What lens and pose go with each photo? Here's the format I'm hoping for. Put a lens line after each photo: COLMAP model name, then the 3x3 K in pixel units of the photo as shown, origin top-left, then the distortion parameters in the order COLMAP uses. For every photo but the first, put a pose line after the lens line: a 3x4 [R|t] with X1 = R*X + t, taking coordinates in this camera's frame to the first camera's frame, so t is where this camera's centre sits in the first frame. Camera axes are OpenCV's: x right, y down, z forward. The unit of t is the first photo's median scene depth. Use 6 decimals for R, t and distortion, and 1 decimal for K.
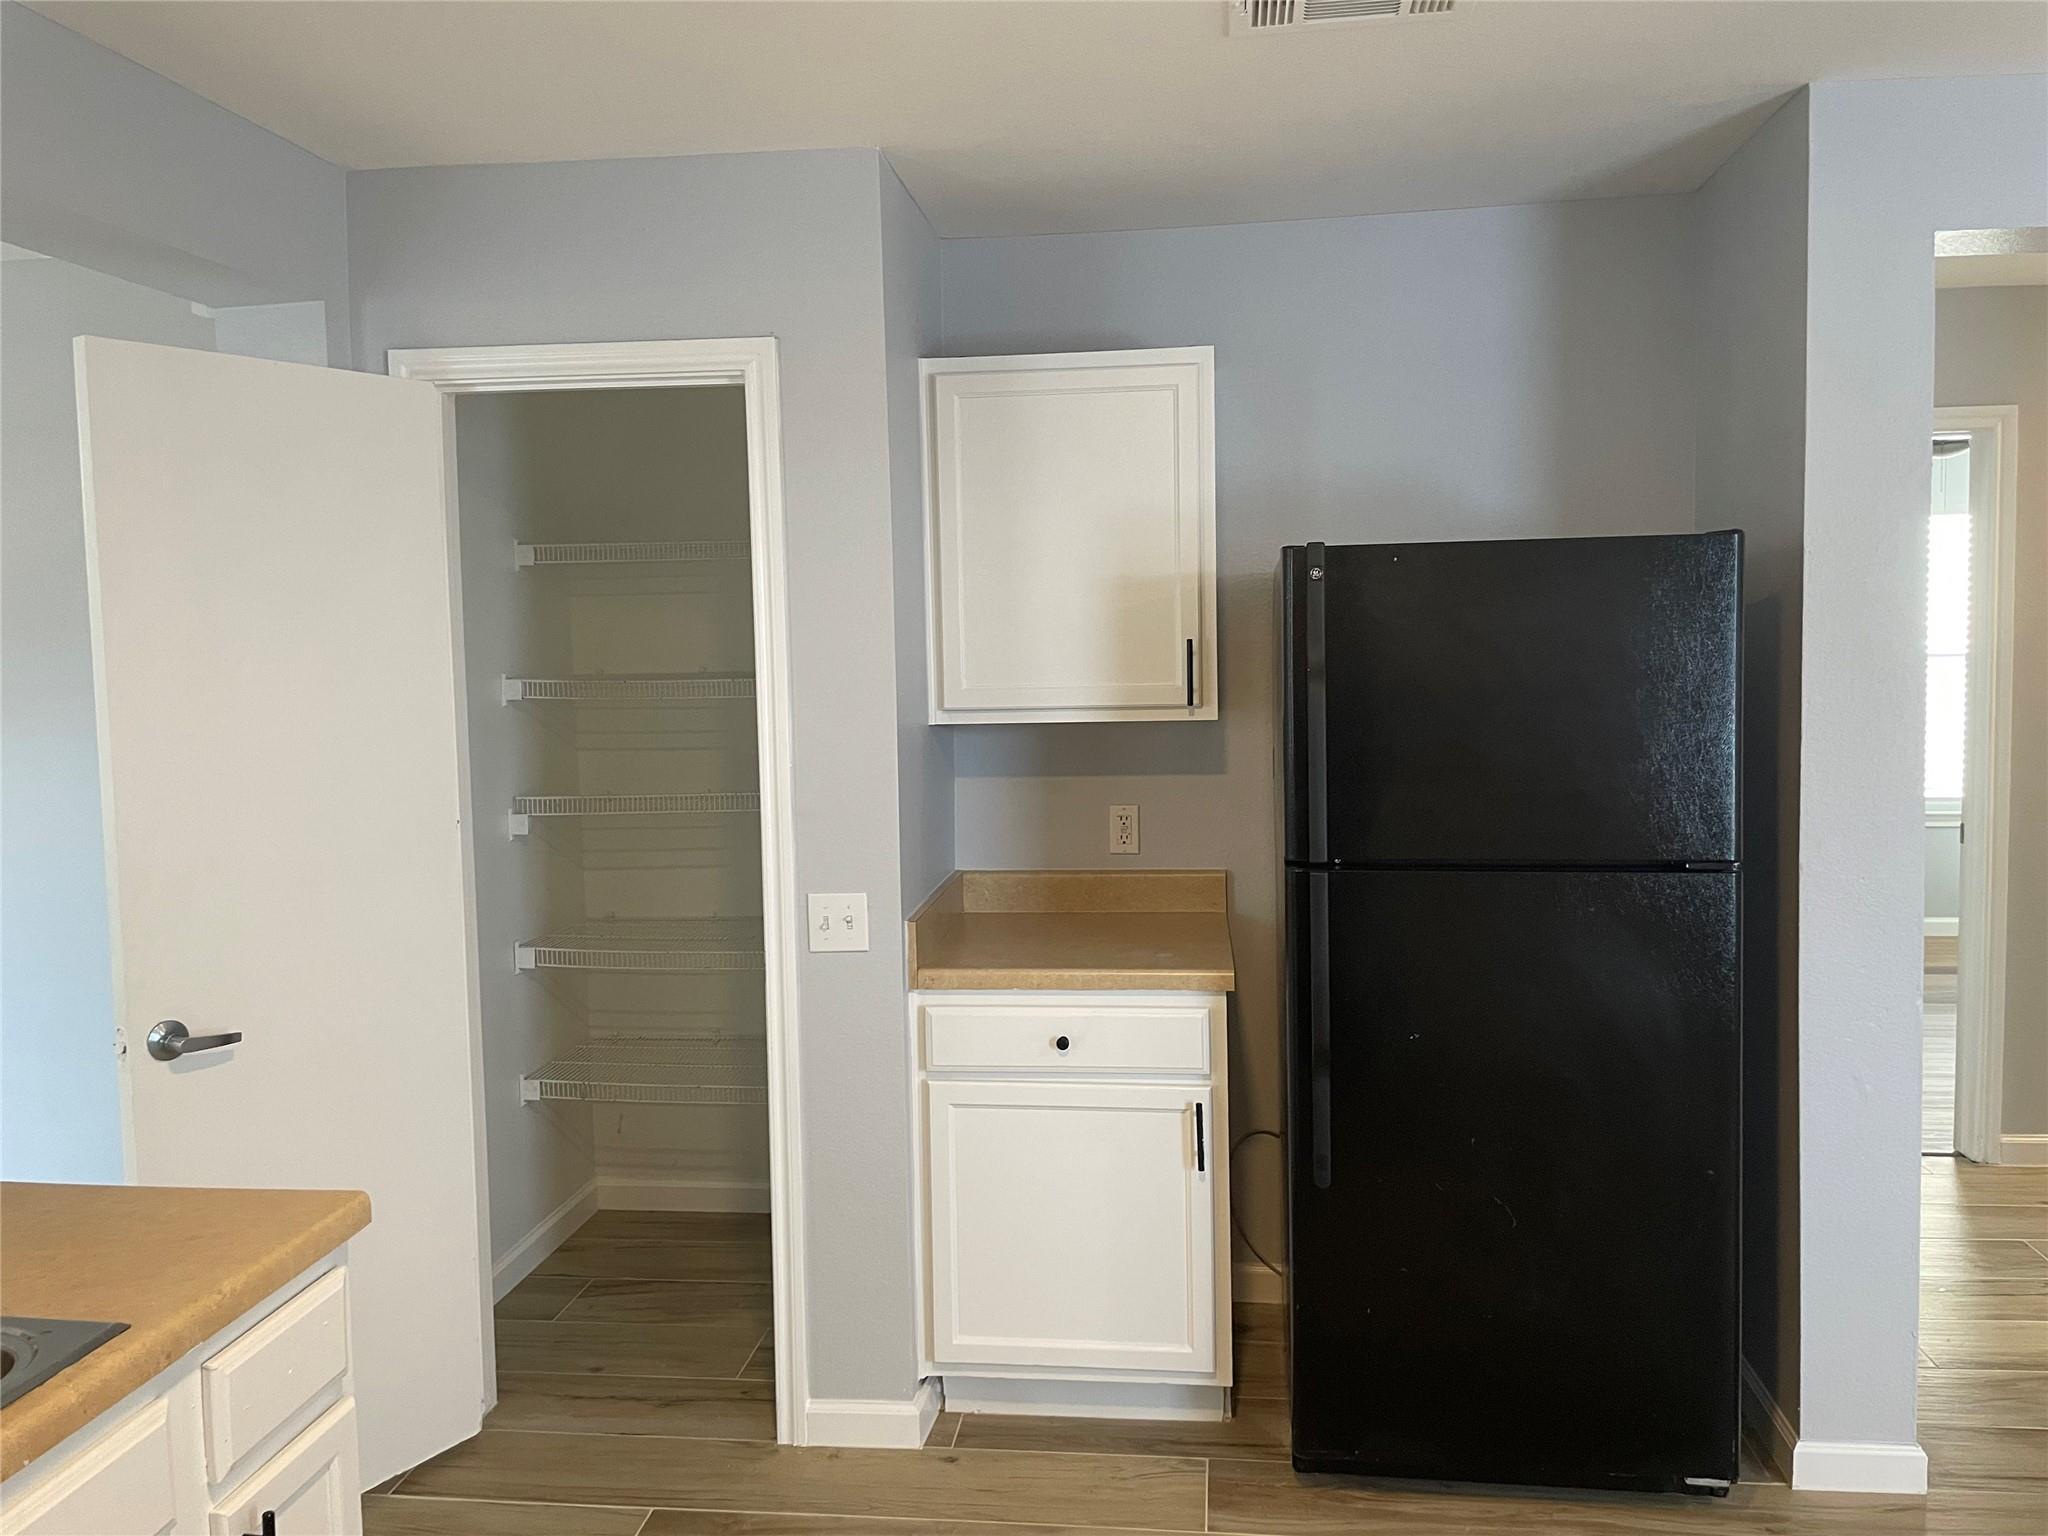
lens RADIAL K [[1573.7, 0, 1024.0], [0, 1573.7, 768.0], [0, 0, 1]] dist [-0.003272, -0.002701]
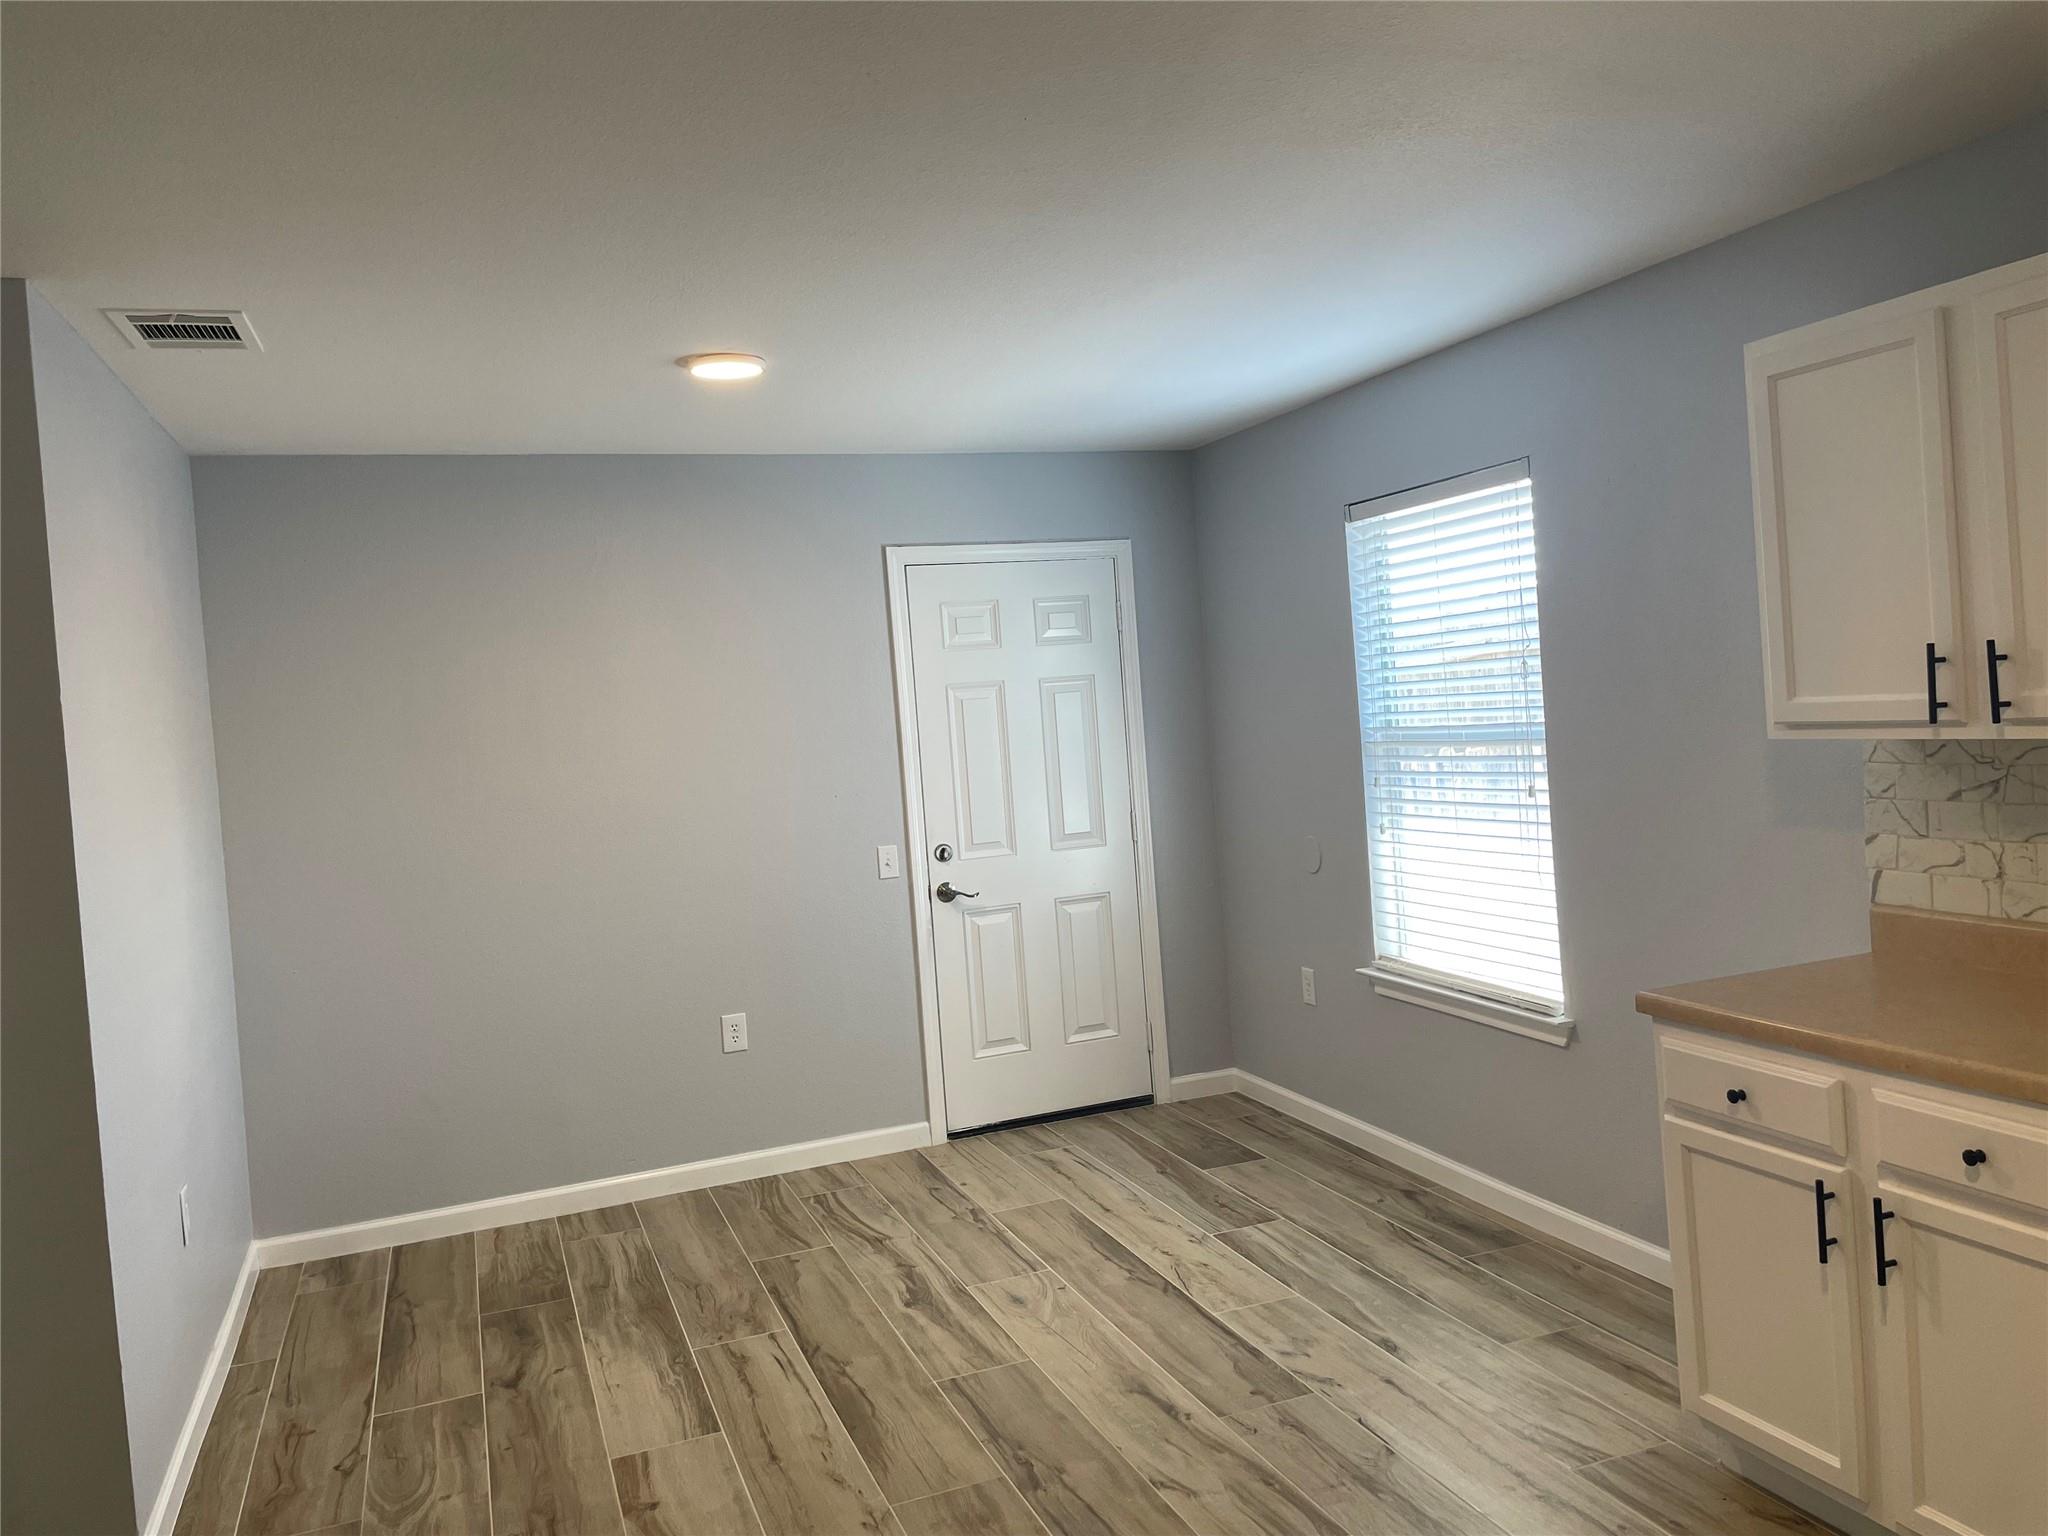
lens RADIAL K [[1573.7, 0, 1024.0], [0, 1573.7, 768.0], [0, 0, 1]] dist [-0.003272, -0.002701]
pose [[0.447781, 0.006716, -0.894118, 0.629311], [0.001954, 0.999962, 0.008490, -0.024510], [0.894141, -0.005549, 0.447750, 0.209545]]
